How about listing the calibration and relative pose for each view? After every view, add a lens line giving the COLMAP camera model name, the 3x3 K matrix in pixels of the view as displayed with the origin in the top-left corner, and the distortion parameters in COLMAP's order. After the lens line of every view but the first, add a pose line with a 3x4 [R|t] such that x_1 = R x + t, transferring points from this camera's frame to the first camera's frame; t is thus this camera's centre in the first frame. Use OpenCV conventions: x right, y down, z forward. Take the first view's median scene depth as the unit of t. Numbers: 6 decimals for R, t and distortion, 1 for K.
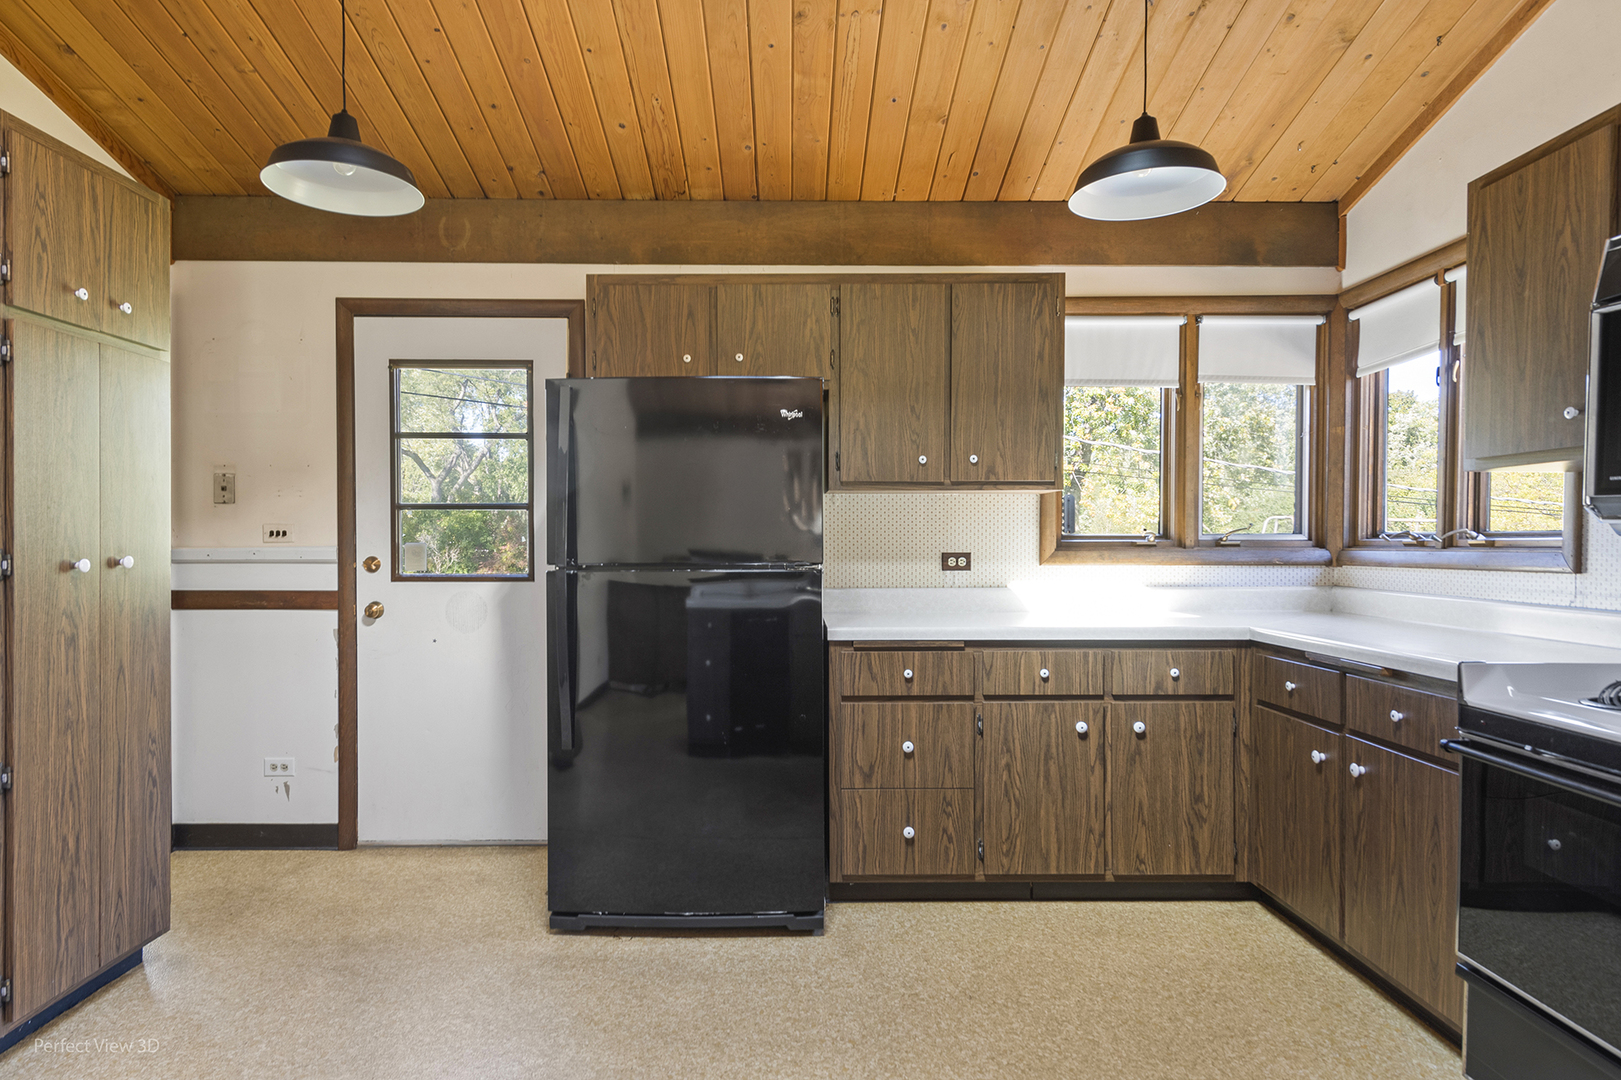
lens RADIAL K [[962.0, 0, 783.9], [0, 962.0, 554.1], [0, 0, 1]] dist [0.018751, -0.004221]
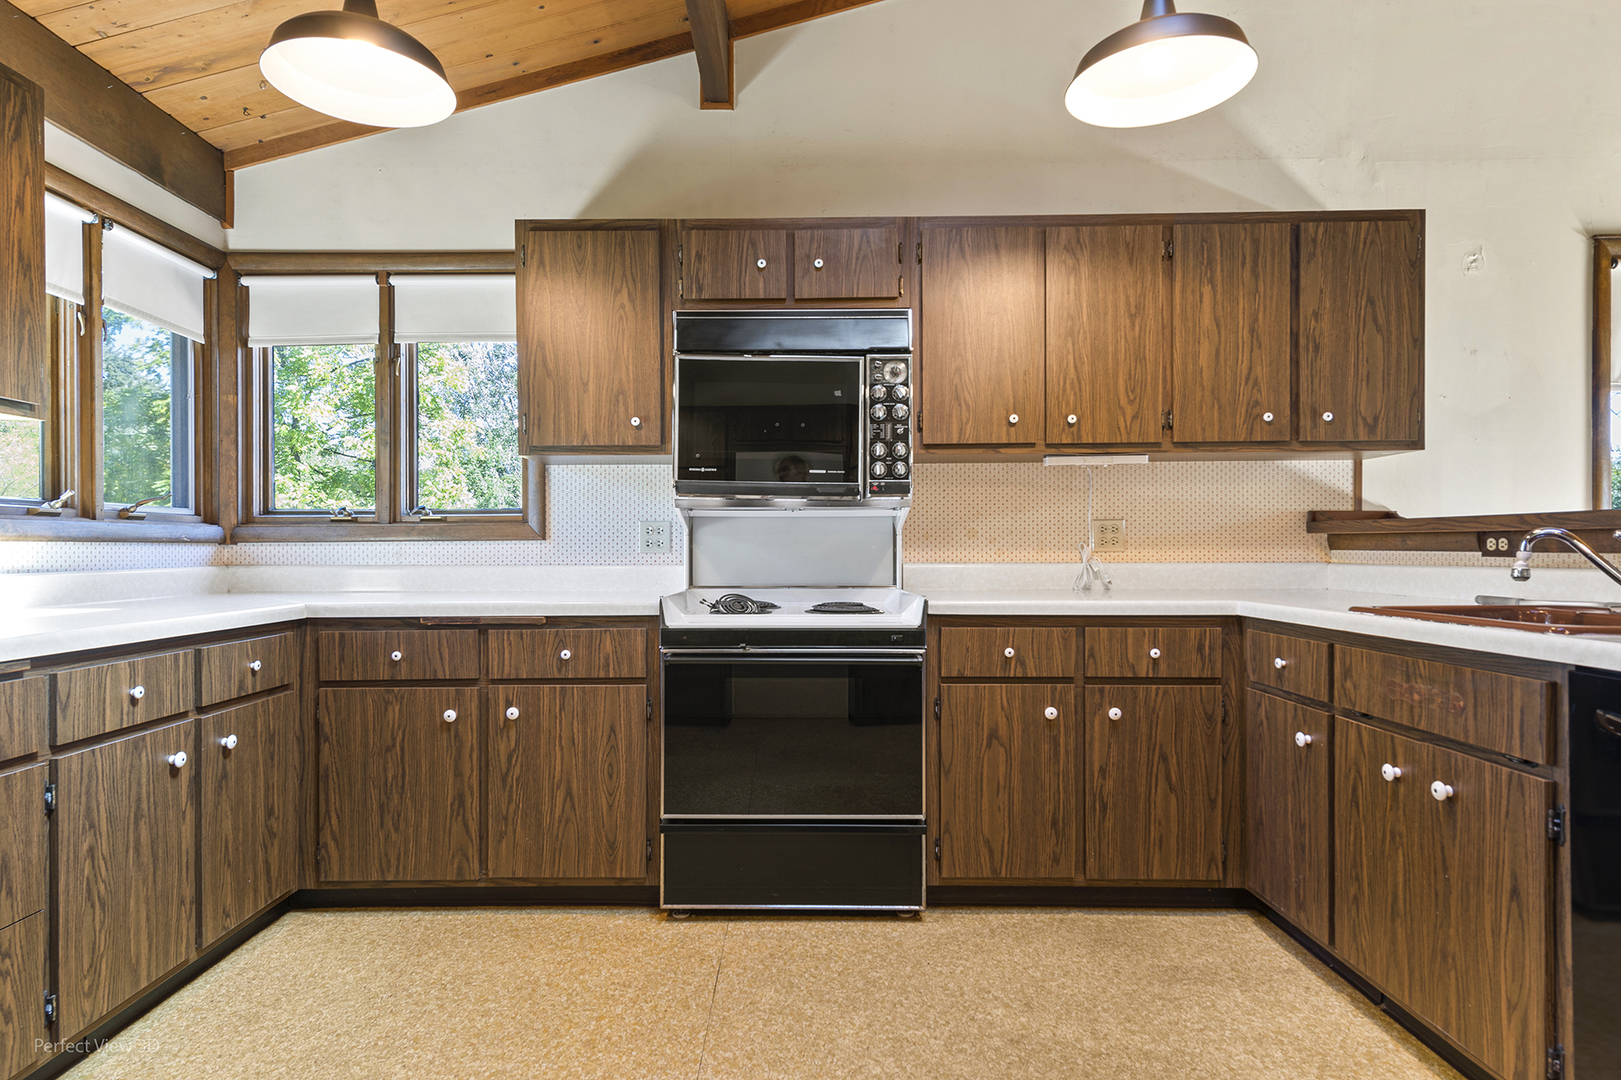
lens RADIAL K [[890.5, 0, 802.0], [0, 890.5, 553.8], [0, 0, 1]] dist [0.017681, -0.005650]
pose [[-0.001197, -0.006055, 0.999981, -0.350394], [0.016802, 0.999840, 0.006074, 0.031322], [-0.999858, 0.016809, -0.001095, 0.534723]]
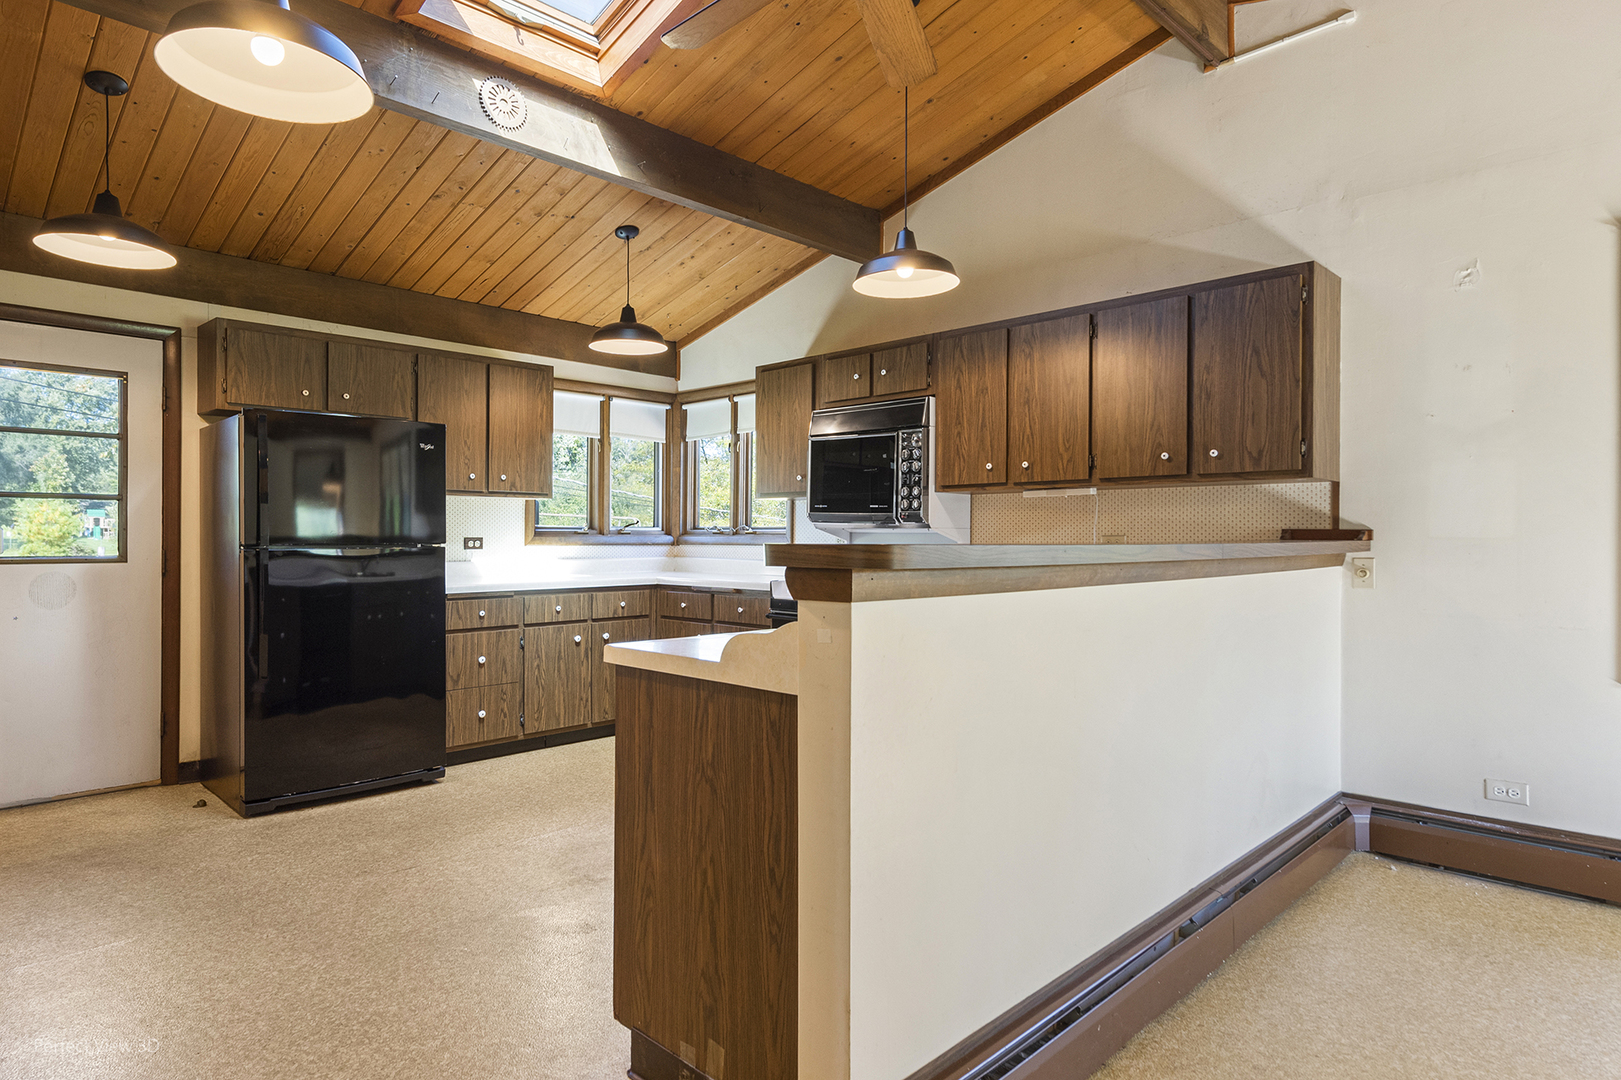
lens RADIAL K [[943.2, 0, 808.4], [0, 943.2, 538.9], [0, 0, 1]] dist [0.007866, 0.000185]
pose [[0.696490, -0.000084, 0.717566, -0.604647], [0.005501, 0.999971, -0.005222, 0.013061], [-0.717545, 0.007584, 0.696470, -0.460023]]
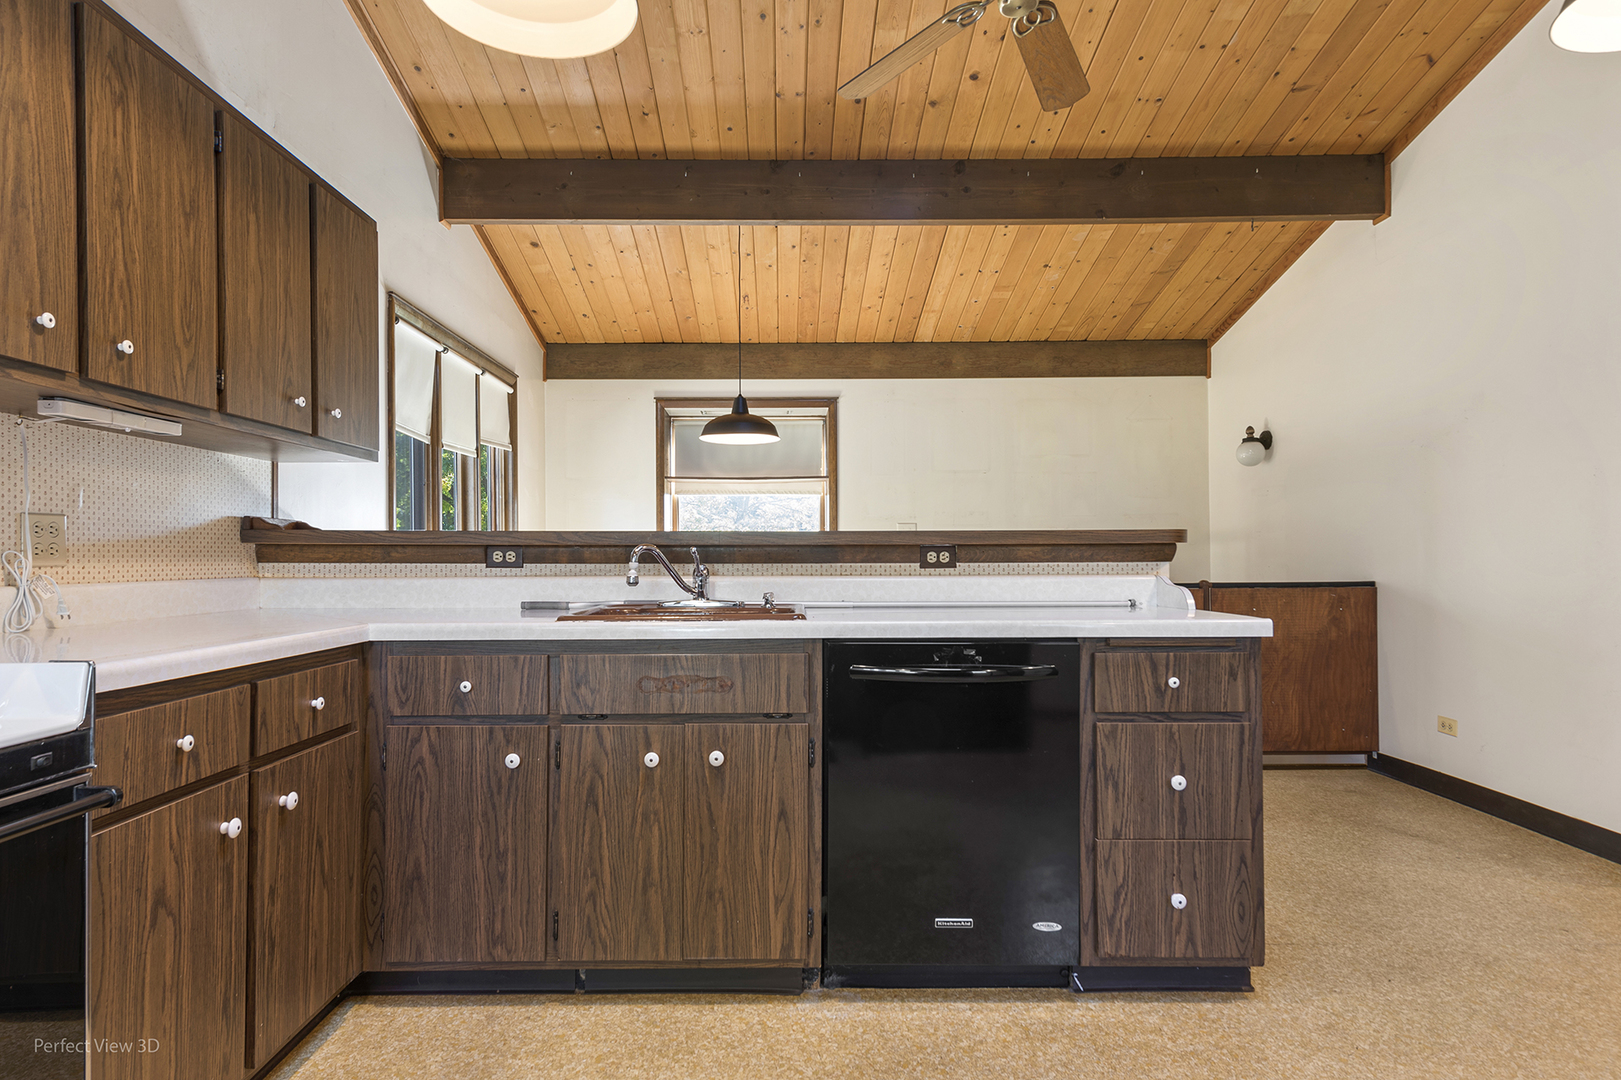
lens RADIAL K [[890.5, 0, 794.2], [0, 890.5, 551.0], [0, 0, 1]] dist [0.017681, -0.005650]
pose [[-0.999962, 0.001710, -0.008535, 0.159588], [0.001655, 0.999978, 0.006398, 0.027177], [0.008546, 0.006384, -0.999943, 0.818991]]
